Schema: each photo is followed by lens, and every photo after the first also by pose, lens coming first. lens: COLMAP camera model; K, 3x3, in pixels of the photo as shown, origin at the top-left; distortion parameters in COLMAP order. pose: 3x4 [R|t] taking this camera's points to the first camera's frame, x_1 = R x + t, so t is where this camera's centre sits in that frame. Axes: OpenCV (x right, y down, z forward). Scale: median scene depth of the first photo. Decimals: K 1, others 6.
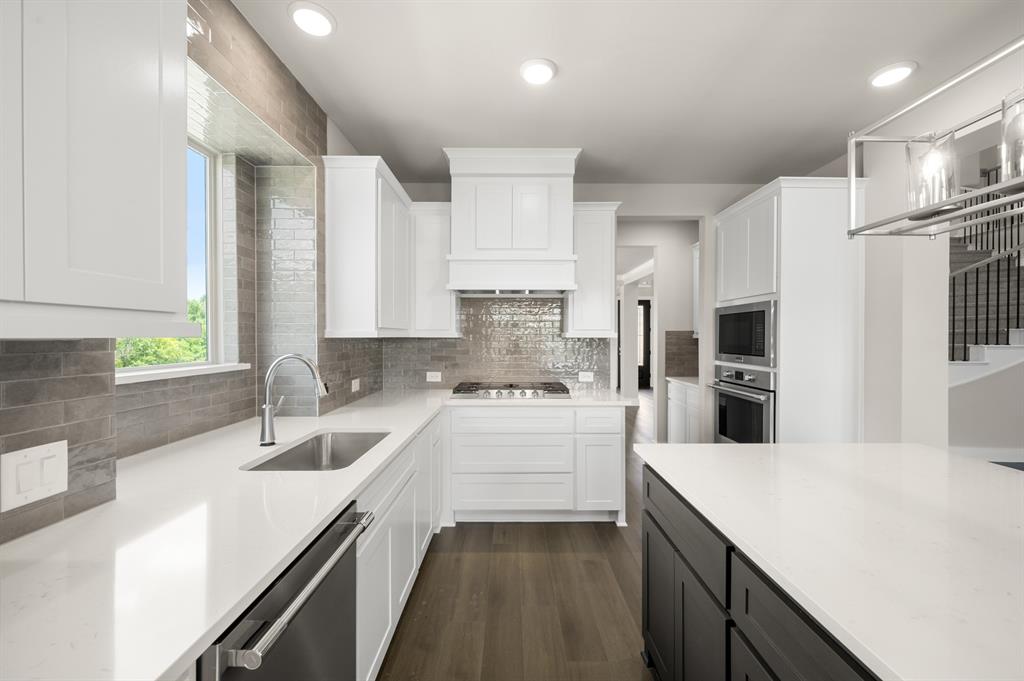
lens RADIAL K [[402.2, 0, 513.8], [0, 402.2, 338.3], [0, 0, 1]] dist [-0.000904, -0.000035]
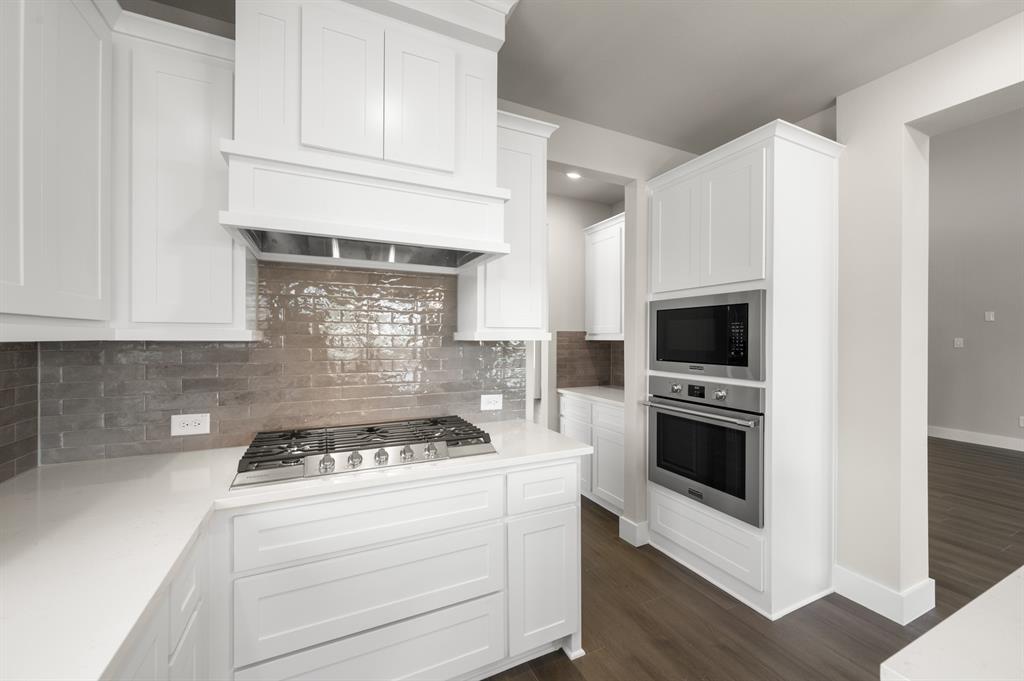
lens RADIAL K [[402.2, 0, 513.8], [0, 402.2, 338.3], [0, 0, 1]] dist [-0.000904, -0.000035]
pose [[0.903594, 0.000646, 0.428389, -0.065221], [0.000392, 0.999997, -0.002337, -0.003751], [-0.428390, 0.002279, 0.903591, 0.457216]]
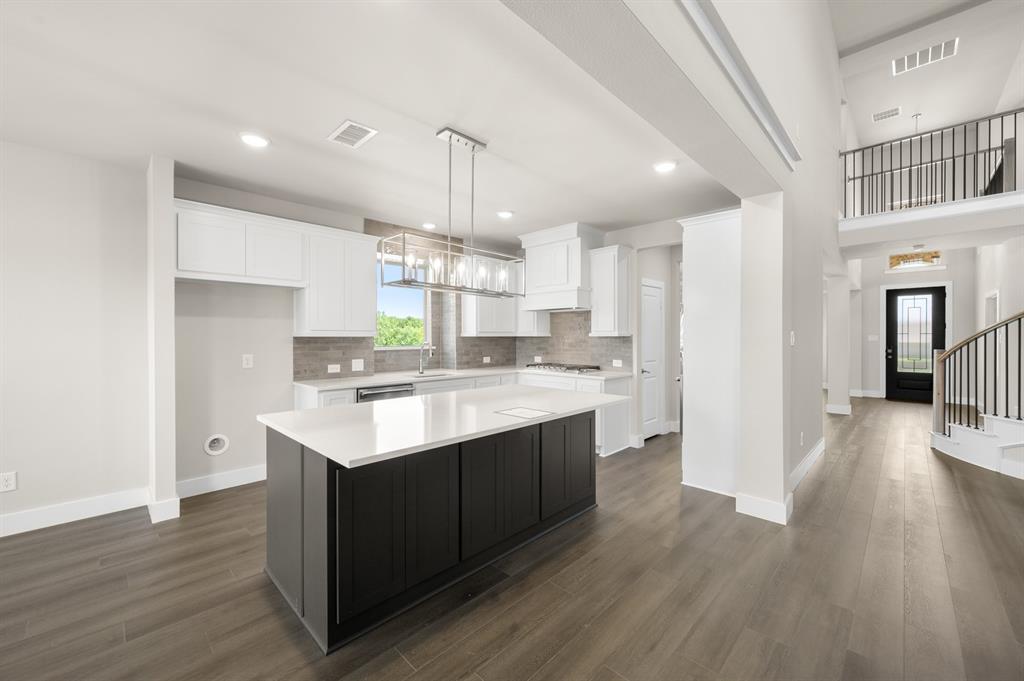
lens RADIAL K [[402.2, 0, 513.8], [0, 402.2, 338.3], [0, 0, 1]] dist [-0.000904, -0.000035]
pose [[0.713816, 0.001298, -0.700332, 1.027600], [-0.000712, 0.999999, 0.001127, 0.004709], [0.700333, -0.000305, 0.713816, -0.326436]]
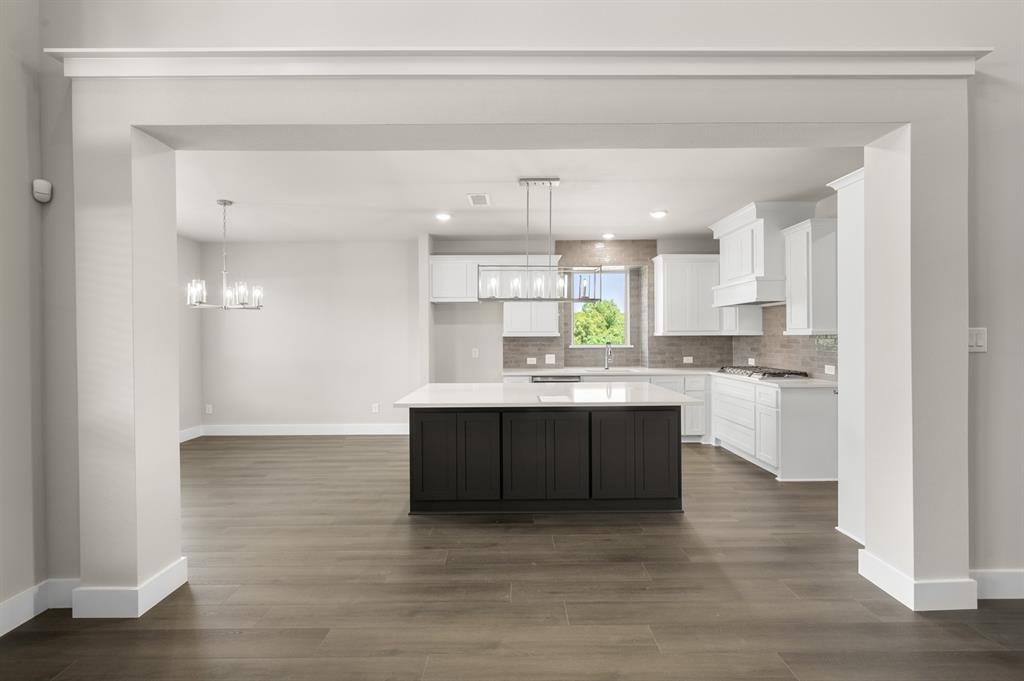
lens RADIAL K [[414.4, 0, 514.2], [0, 414.4, 337.2], [0, 0, 1]] dist [-0.000578, -0.000034]
pose [[0.000360, 0.000352, -1.000000, 1.471058], [0.002169, 0.999998, 0.000353, 0.003477], [0.999998, -0.002169, 0.000360, 0.139021]]
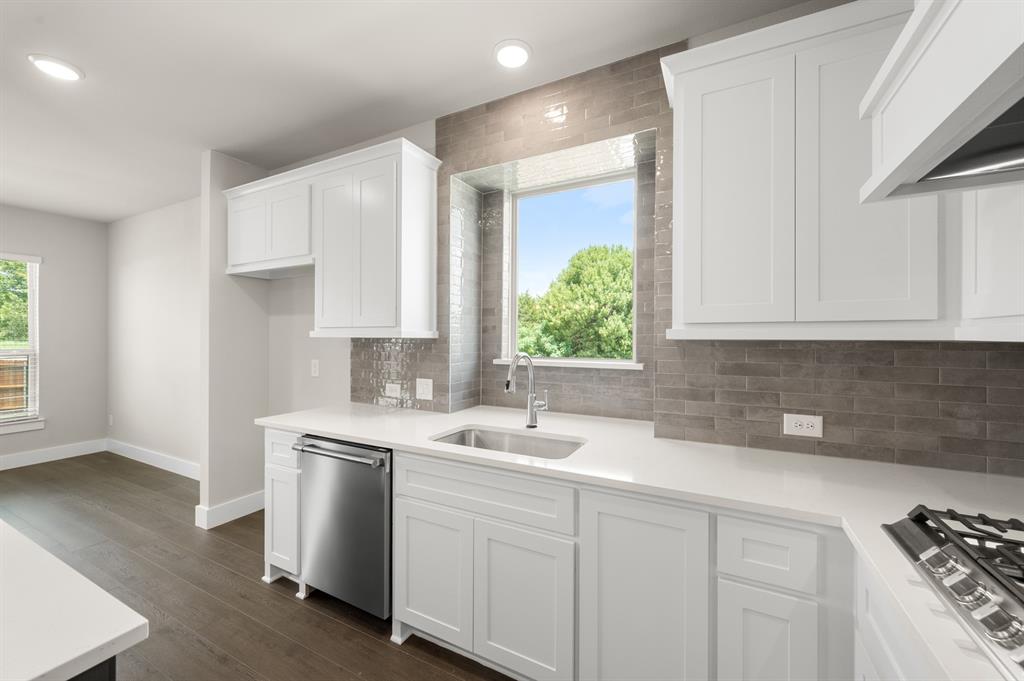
lens RADIAL K [[402.2, 0, 513.8], [0, 402.2, 338.3], [0, 0, 1]] dist [-0.000904, -0.000035]
pose [[-0.466620, 0.000162, -0.884458, 0.262498], [-0.006505, 0.999972, 0.003615, -0.003036], [0.884434, 0.007440, -0.466606, 0.819792]]
